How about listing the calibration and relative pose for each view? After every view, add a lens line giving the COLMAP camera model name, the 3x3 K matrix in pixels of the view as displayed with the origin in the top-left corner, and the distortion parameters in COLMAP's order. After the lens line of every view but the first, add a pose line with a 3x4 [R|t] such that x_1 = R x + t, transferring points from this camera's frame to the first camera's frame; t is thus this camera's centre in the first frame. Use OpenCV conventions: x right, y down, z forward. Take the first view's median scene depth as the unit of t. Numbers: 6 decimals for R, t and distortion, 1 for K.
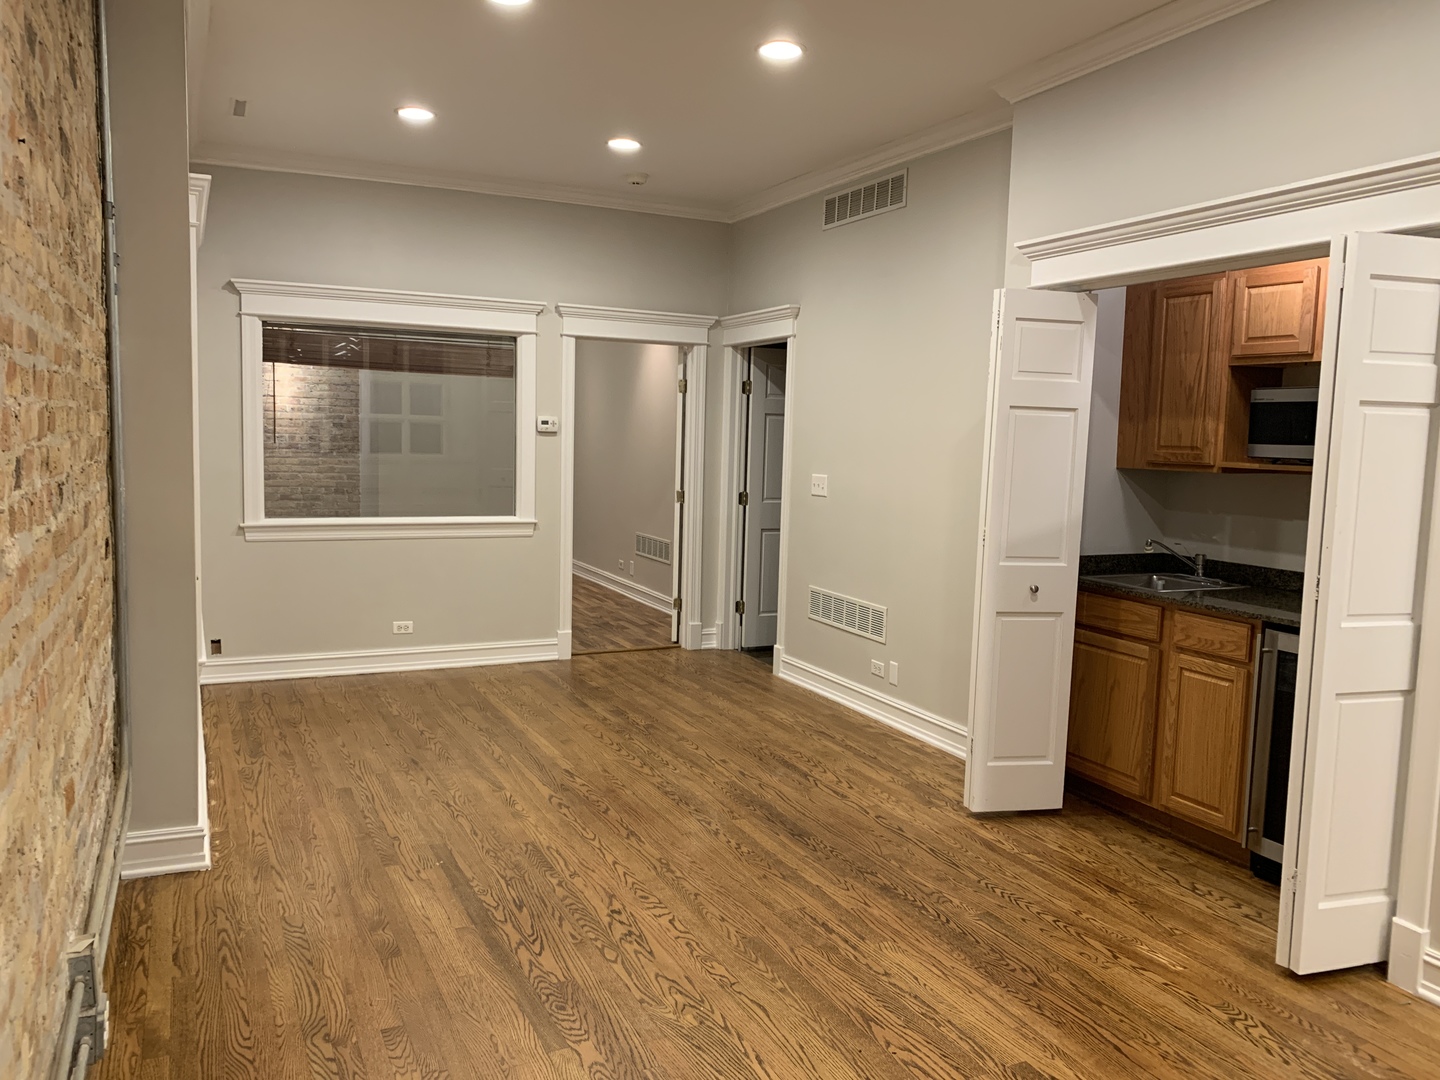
lens RADIAL K [[1109.2, 0, 720.0], [0, 1109.2, 540.0], [0, 0, 1]] dist [0.025810, -0.017181]
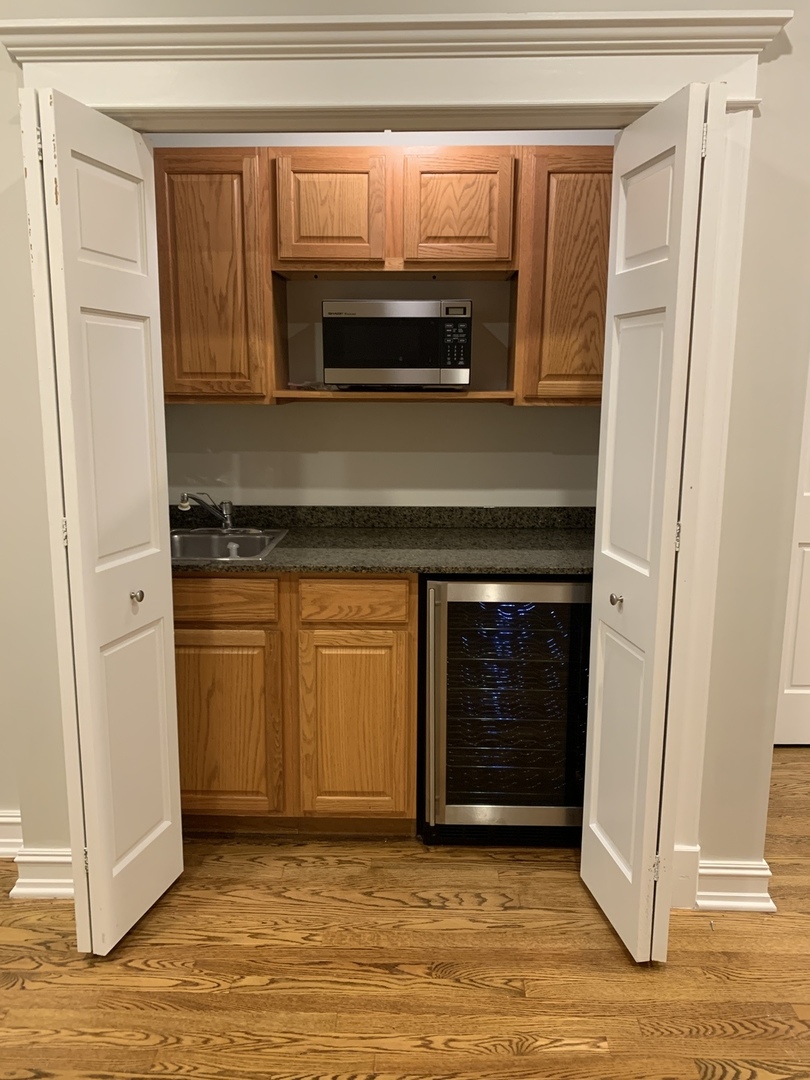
lens RADIAL K [[831.9, 0, 403.4], [0, 831.9, 536.2], [0, 0, 1]] dist [0.025810, -0.017181]
pose [[0.456765, -0.190364, 0.868981, -0.070251], [0.101036, 0.981616, 0.161930, -0.055748], [-0.883831, 0.013834, 0.467602, 0.644219]]
